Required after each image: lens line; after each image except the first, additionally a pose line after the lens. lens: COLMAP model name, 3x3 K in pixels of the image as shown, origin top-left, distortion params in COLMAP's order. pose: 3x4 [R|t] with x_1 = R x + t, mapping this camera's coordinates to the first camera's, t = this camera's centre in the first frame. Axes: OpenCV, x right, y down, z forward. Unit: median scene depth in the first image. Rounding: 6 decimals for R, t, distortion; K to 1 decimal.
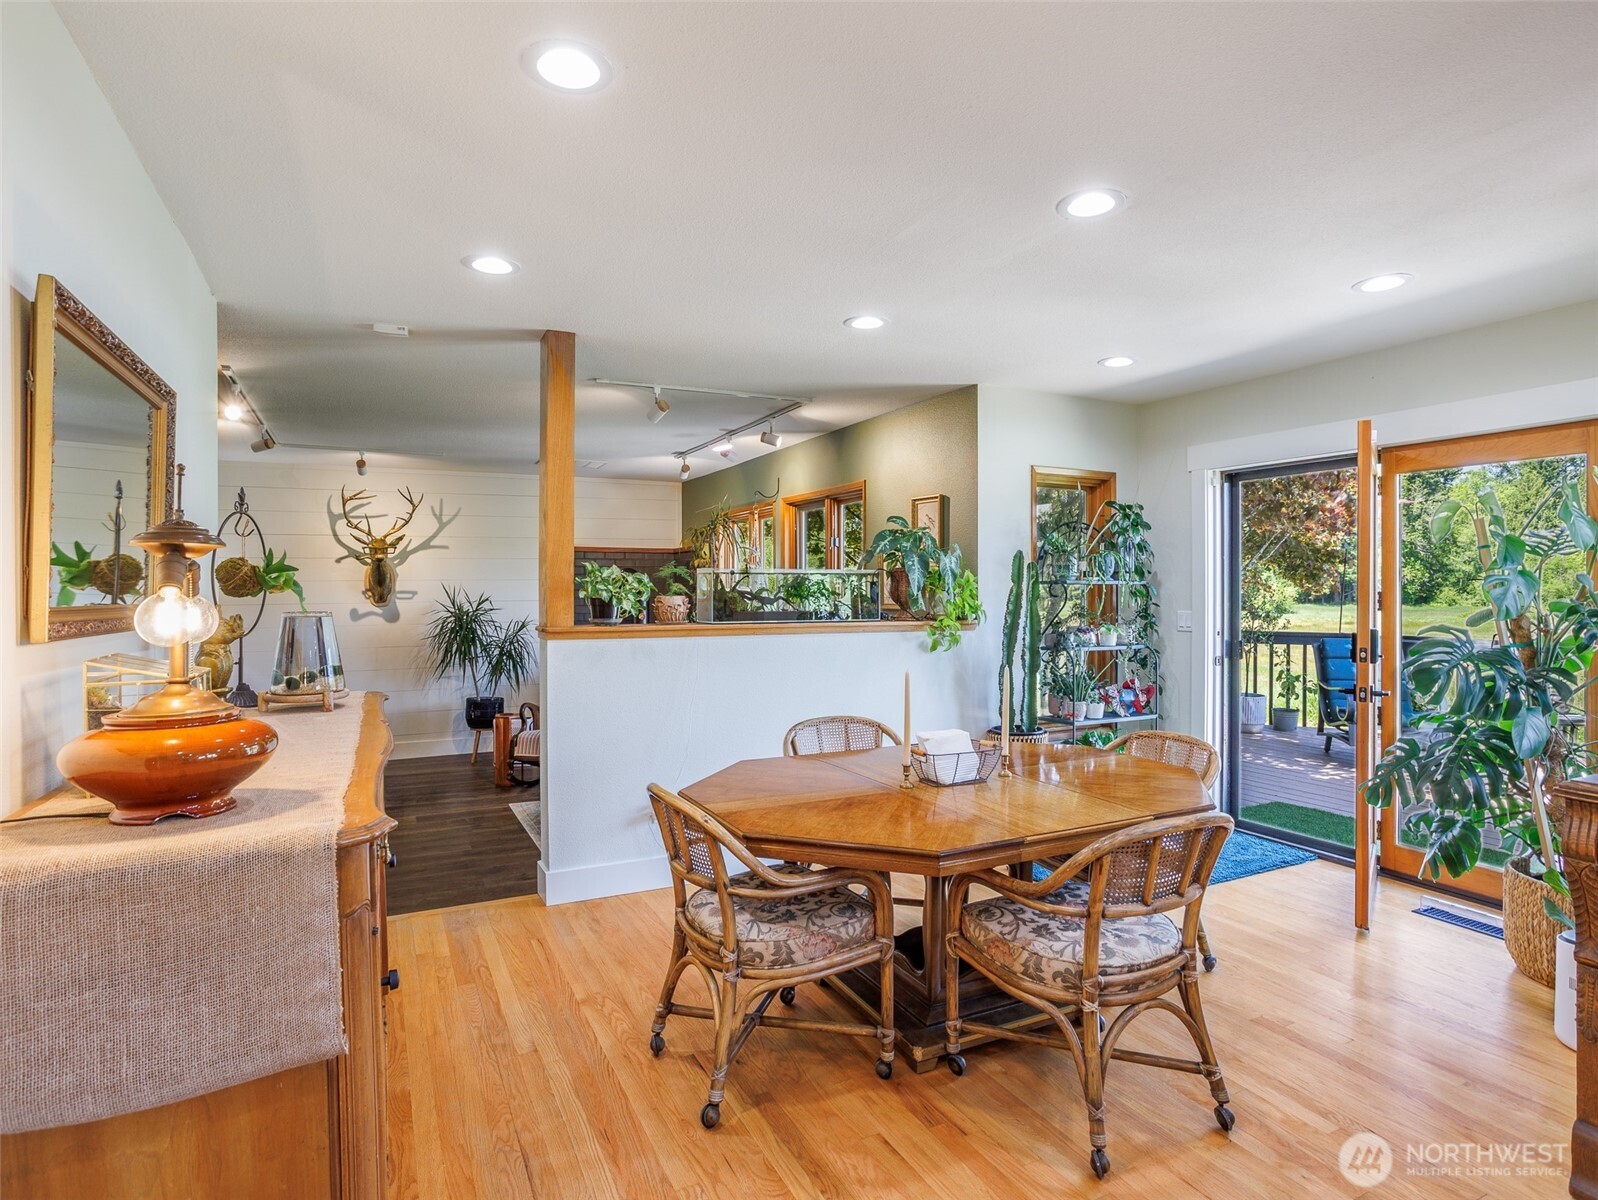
lens RADIAL K [[859.4, 0, 794.2], [0, 859.4, 595.2], [0, 0, 1]] dist [-0.038637, 0.011580]
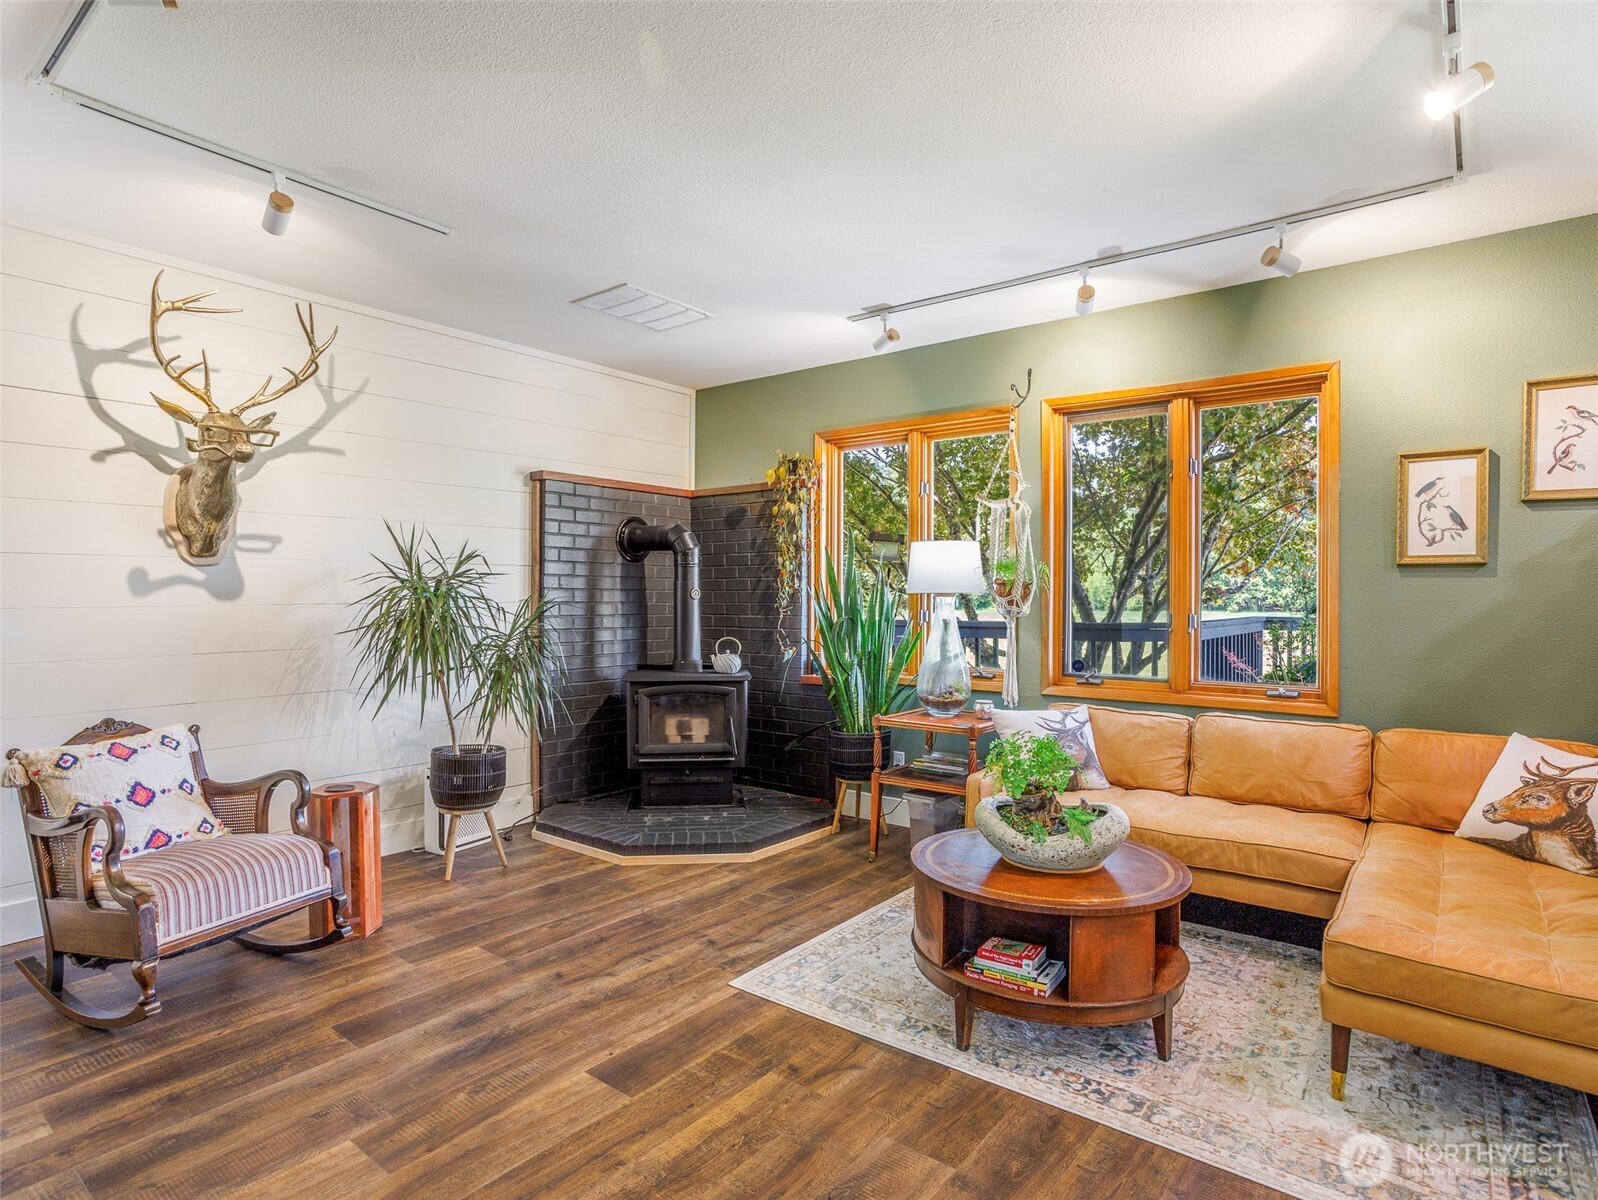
lens RADIAL K [[859.4, 0, 805.1], [0, 859.4, 607.7], [0, 0, 1]] dist [-0.038637, 0.011580]
pose [[0.903119, 0.002737, 0.429381, -0.394831], [-0.004629, 0.999984, 0.003362, 0.033485], [-0.429365, -0.005024, 0.903117, 0.456975]]
